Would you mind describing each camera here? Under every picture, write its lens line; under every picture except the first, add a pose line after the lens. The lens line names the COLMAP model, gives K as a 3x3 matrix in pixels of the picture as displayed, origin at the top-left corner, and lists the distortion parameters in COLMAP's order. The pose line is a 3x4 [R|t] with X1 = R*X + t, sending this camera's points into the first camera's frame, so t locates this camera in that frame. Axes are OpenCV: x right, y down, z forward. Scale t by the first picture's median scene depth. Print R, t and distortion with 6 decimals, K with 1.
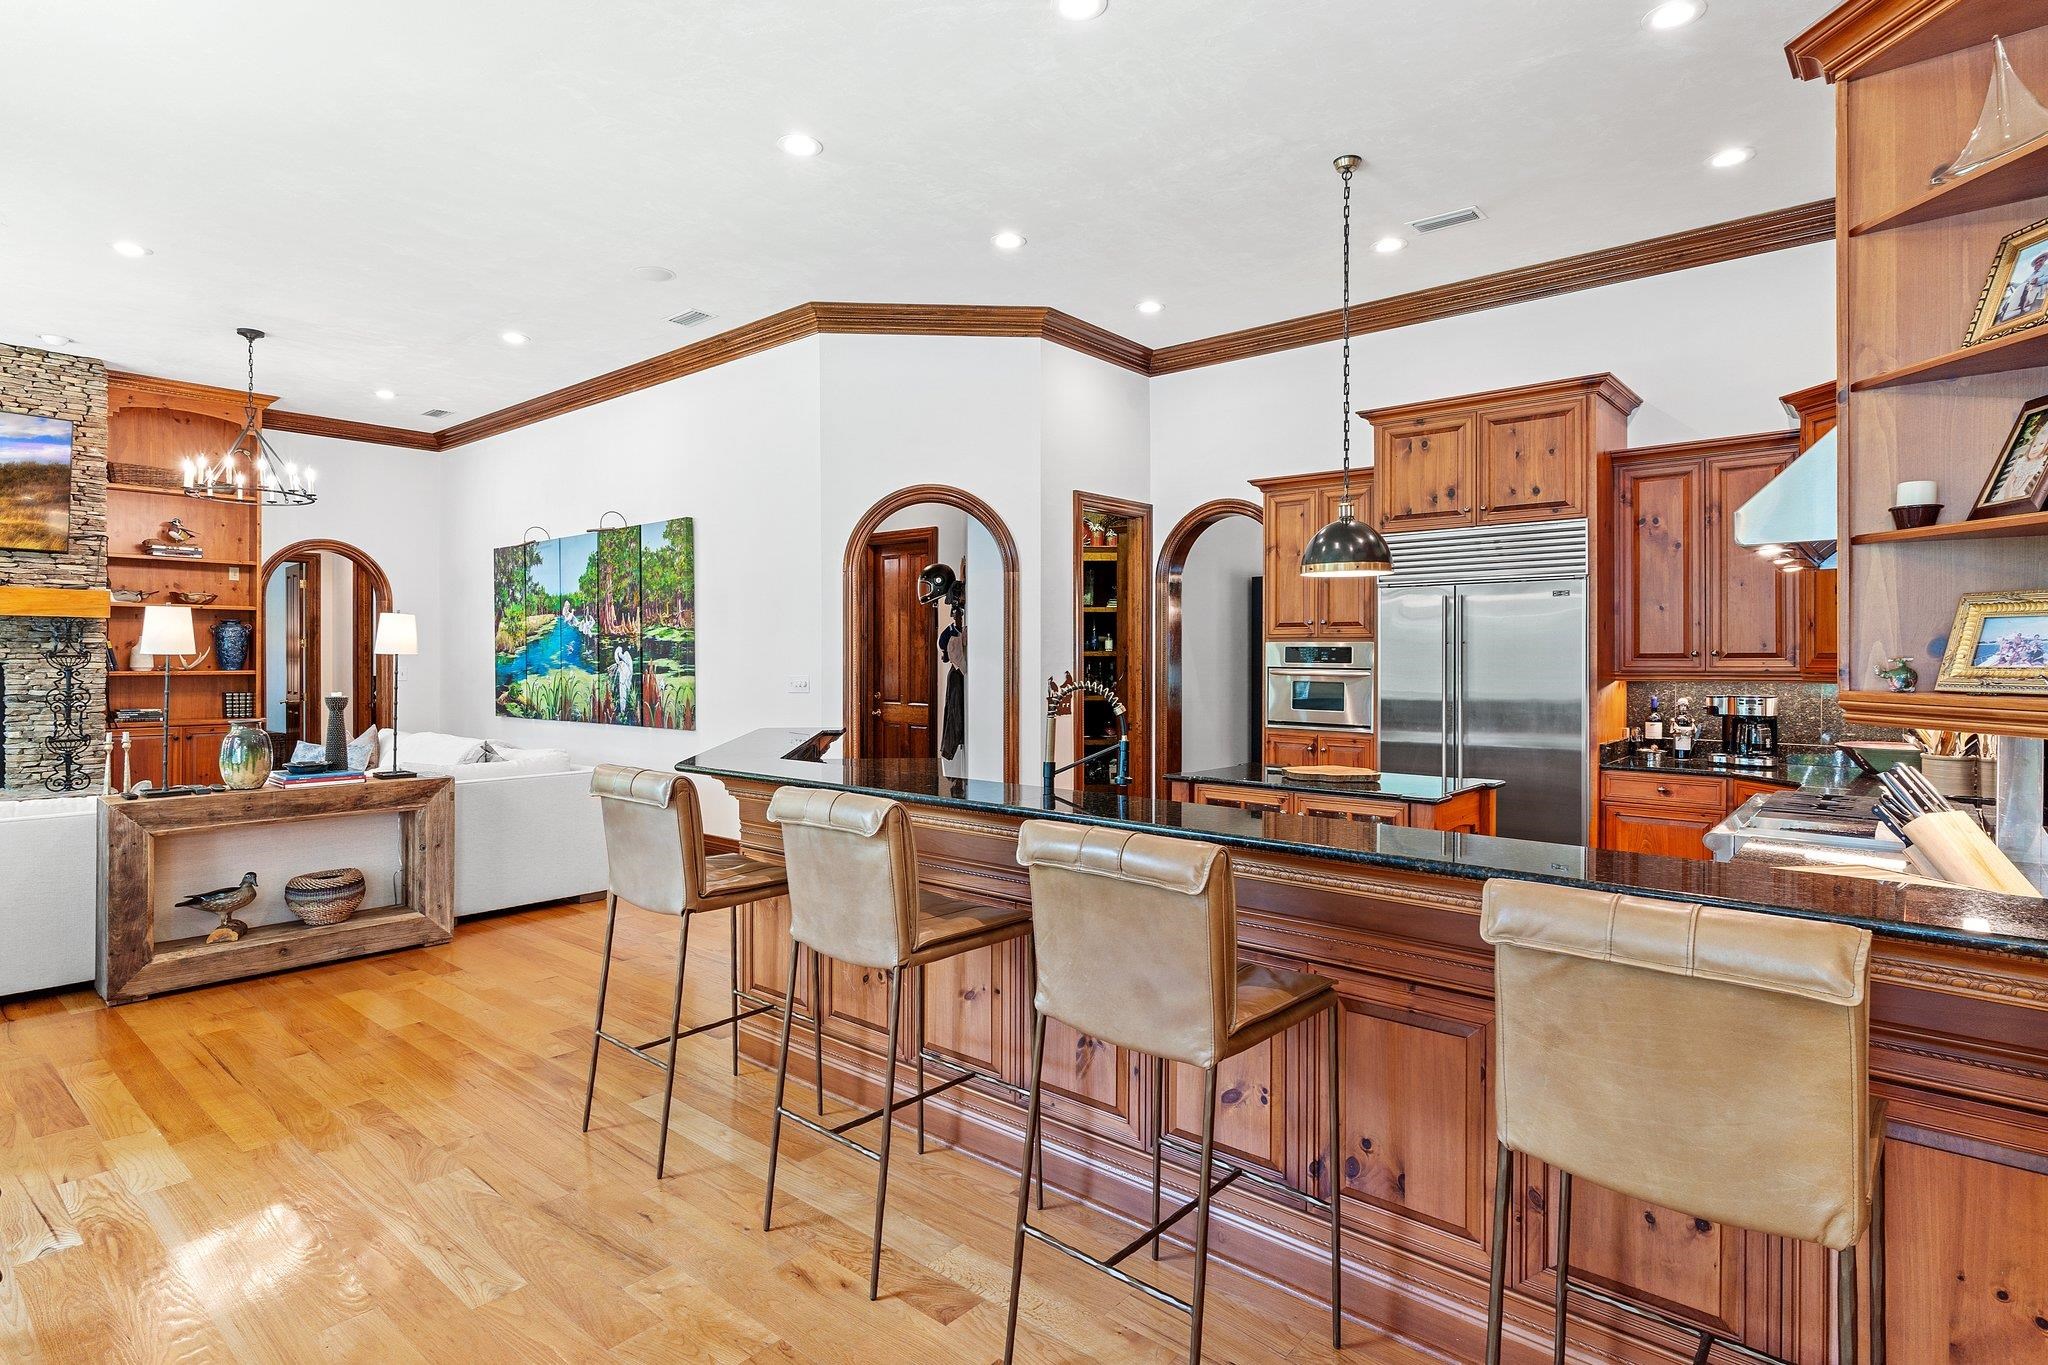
lens RADIAL K [[1058.7, 0, 1033.2], [0, 1058.7, 653.3], [0, 0, 1]] dist [0.000751, 0.000308]
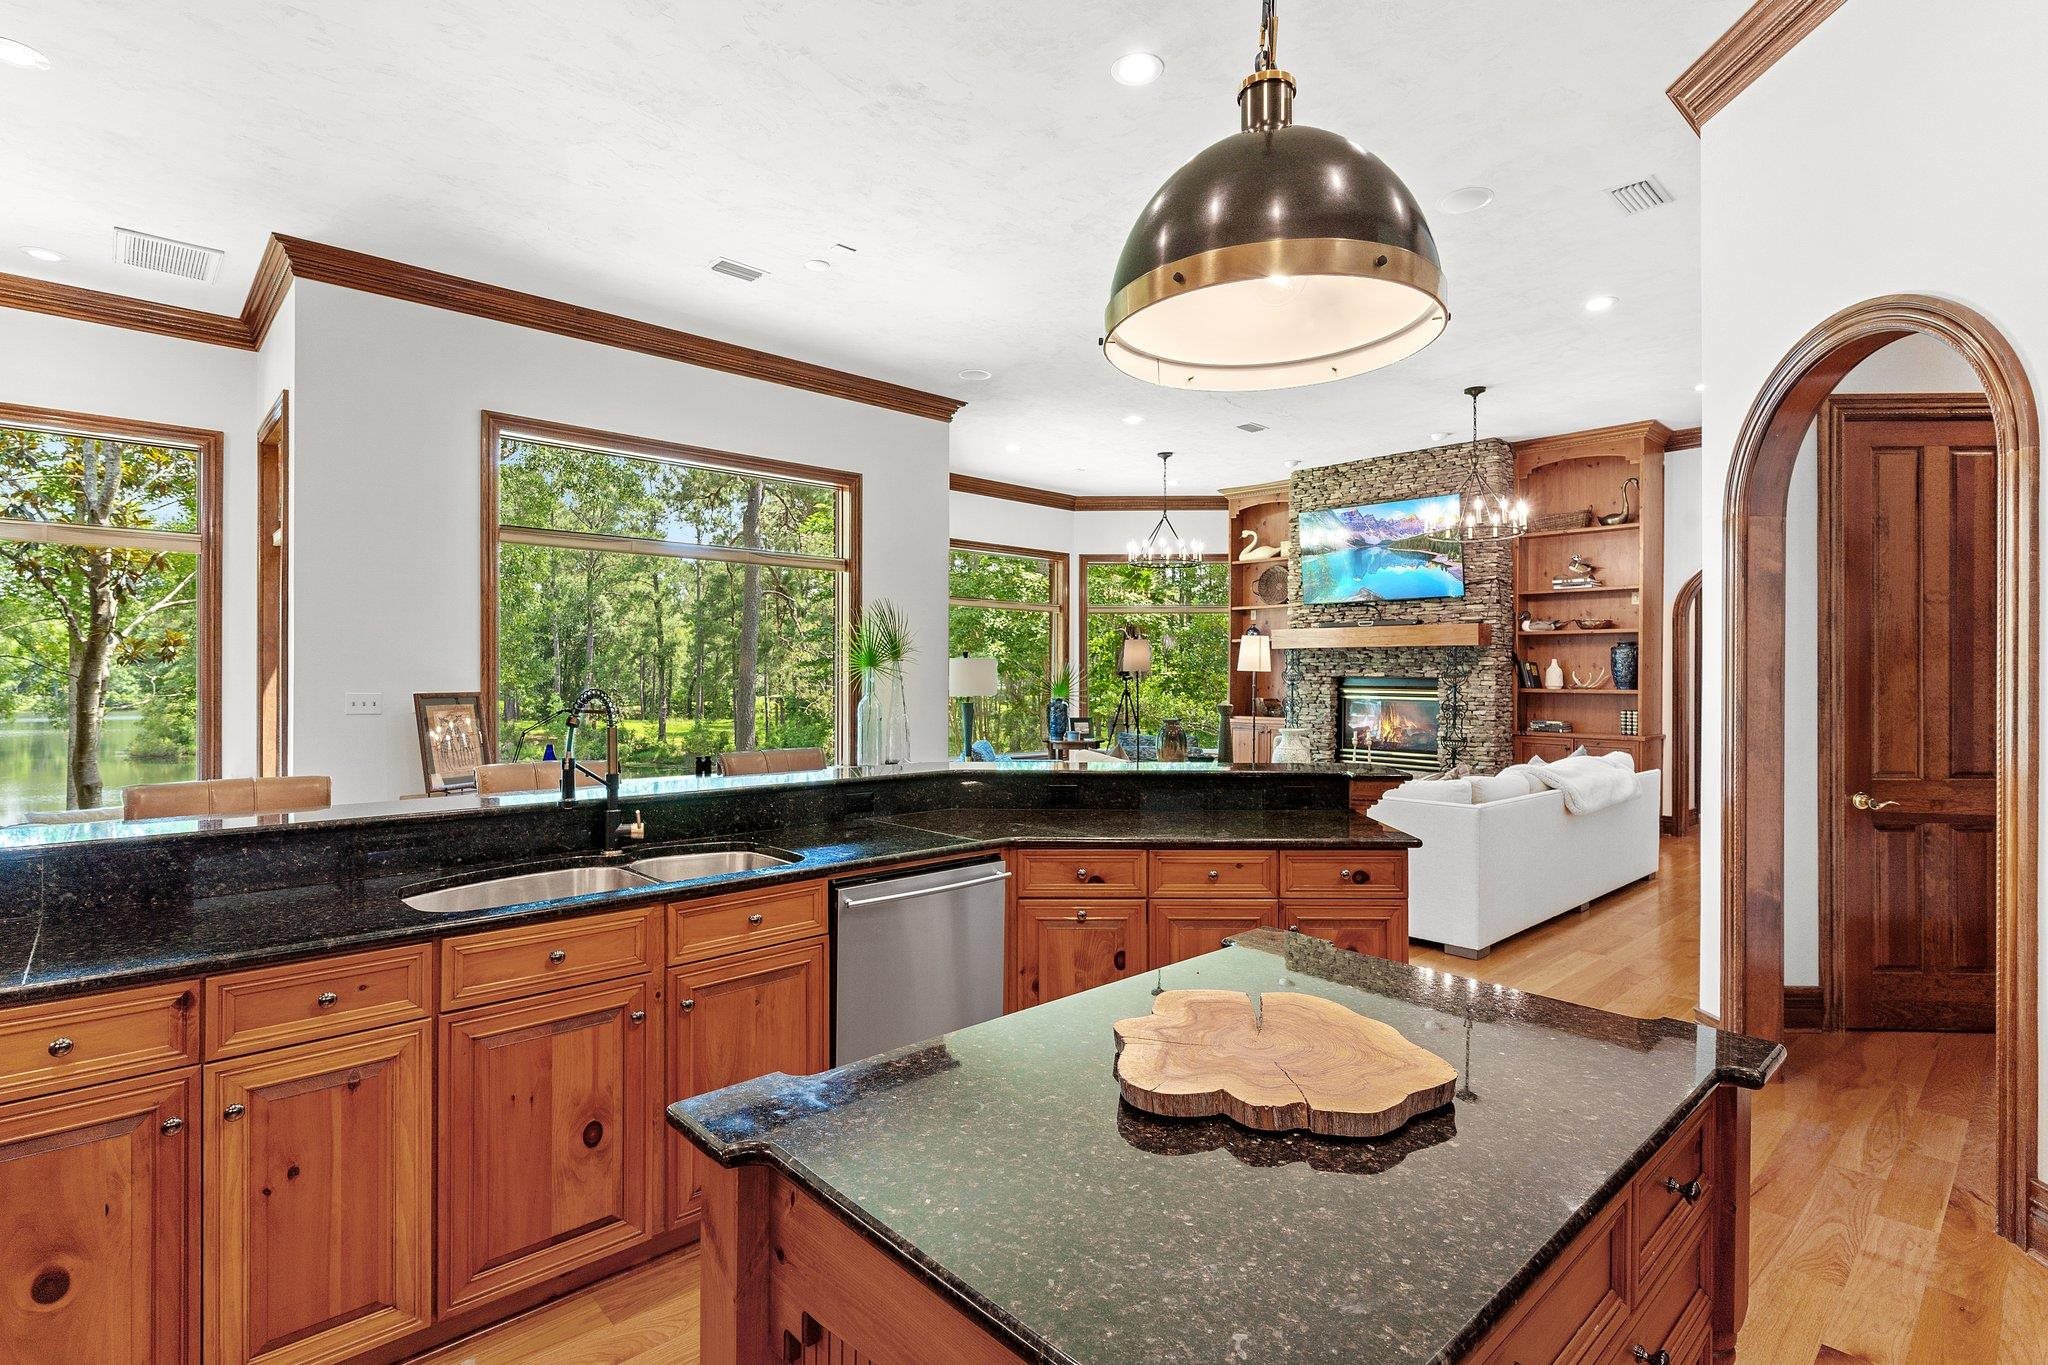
lens RADIAL K [[978.8, 0, 1018.6], [0, 978.8, 677.5], [0, 0, 1]] dist [-0.001927, 0.002475]
pose [[-0.115445, -0.000955, -0.993313, 0.335505], [-0.002542, 0.999997, -0.000666, 0.007096], [0.993311, 0.002448, -0.115447, 0.594800]]
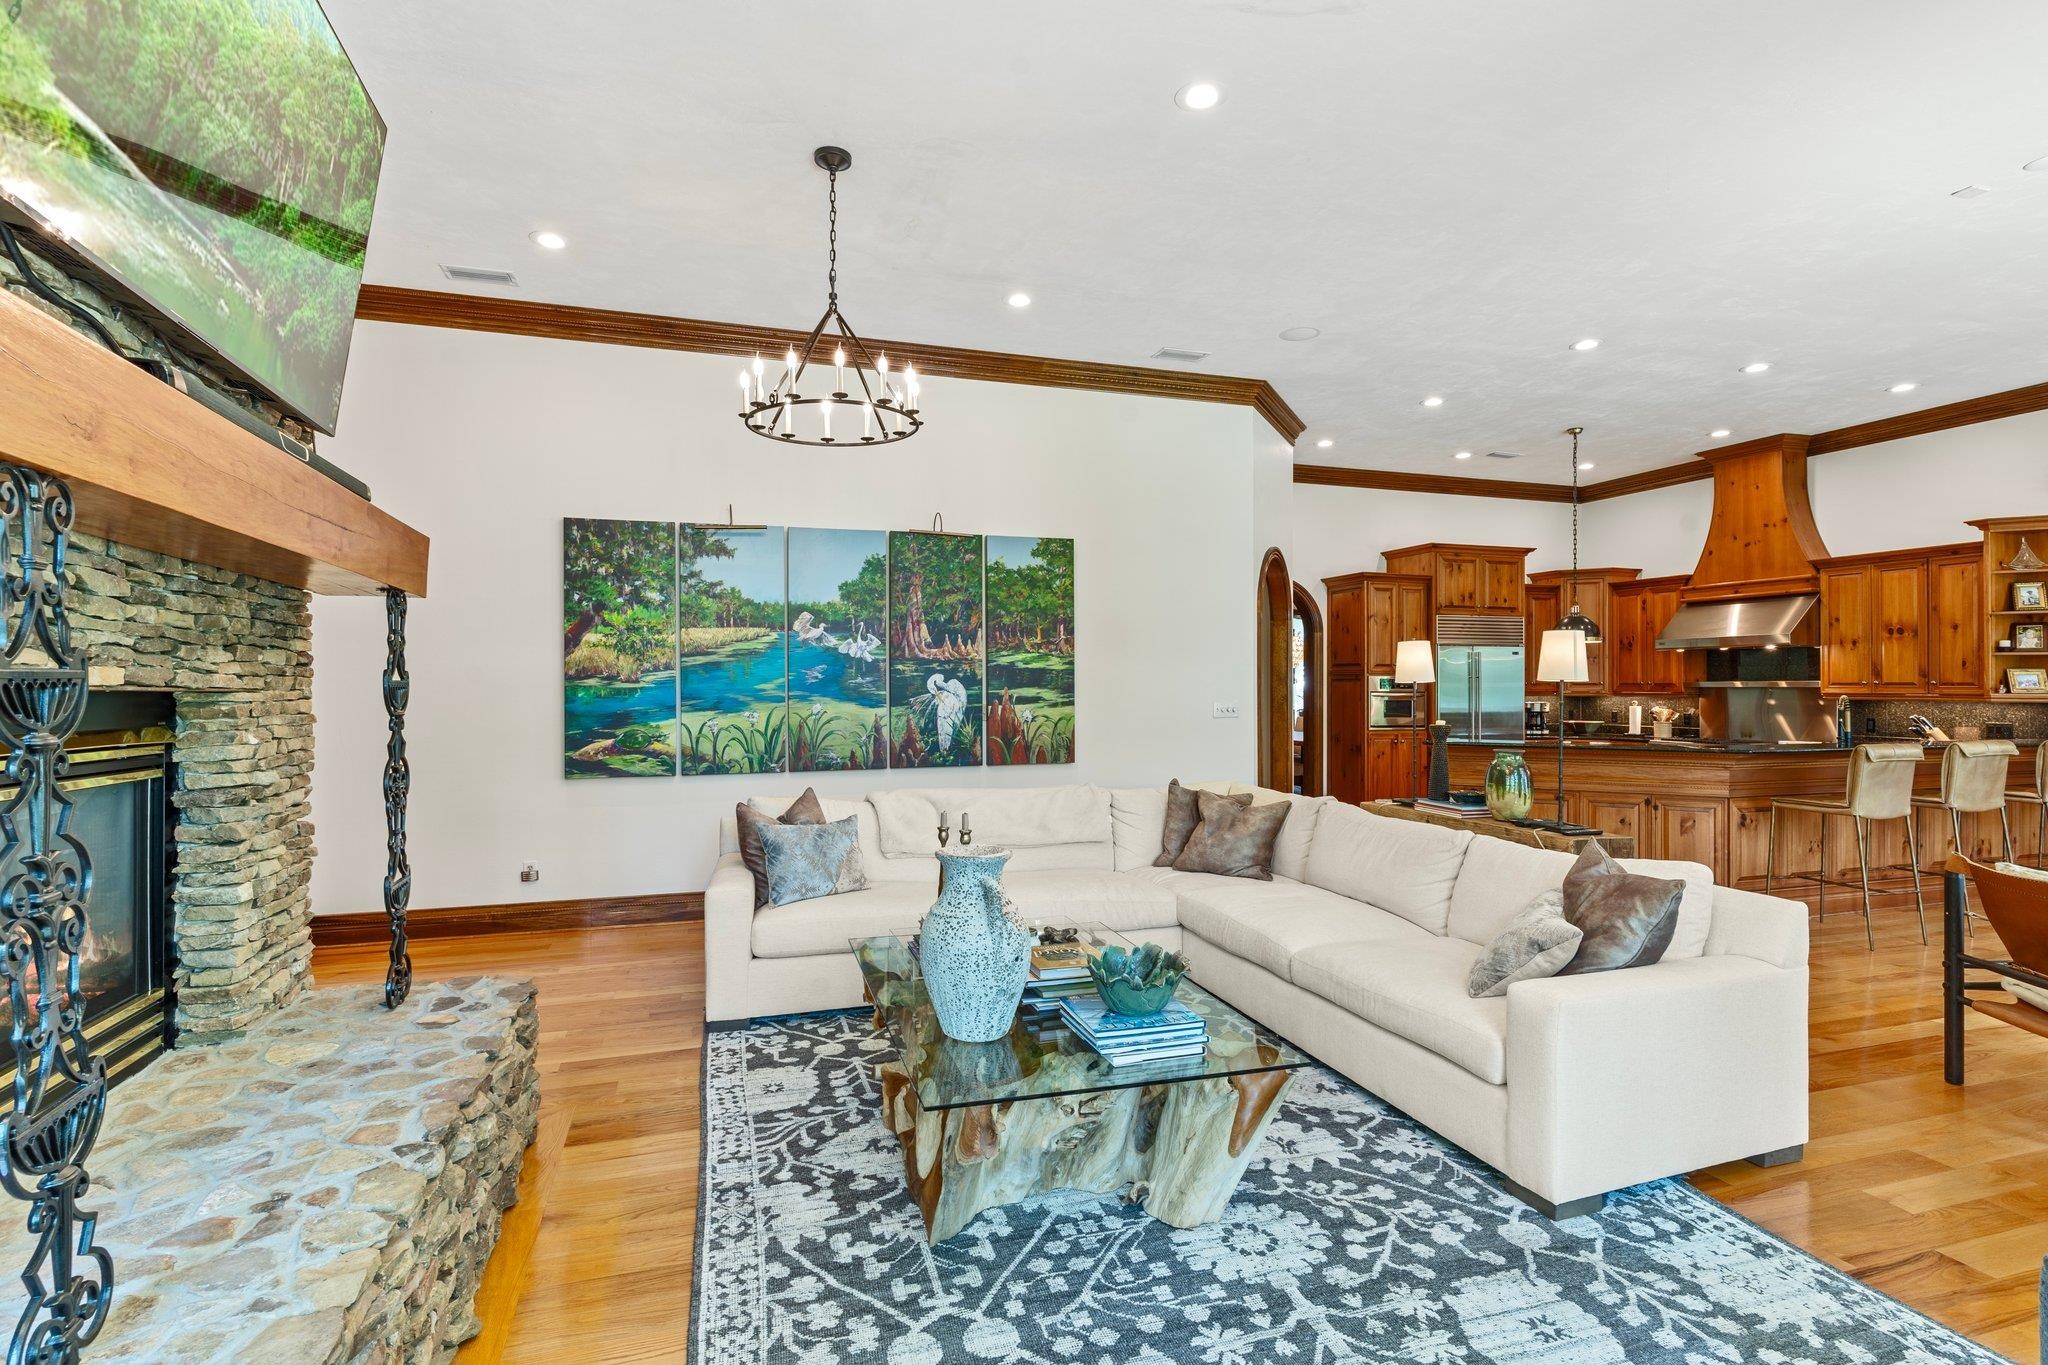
lens RADIAL K [[978.8, 0, 1014.3], [0, 978.8, 681.7], [0, 0, 1]] dist [-0.001927, 0.002475]
pose [[0.527710, 0.003427, 0.849418, -1.089673], [-0.001092, 0.999994, -0.003356, 0.002899], [-0.849424, 0.000843, 0.527710, 0.572118]]
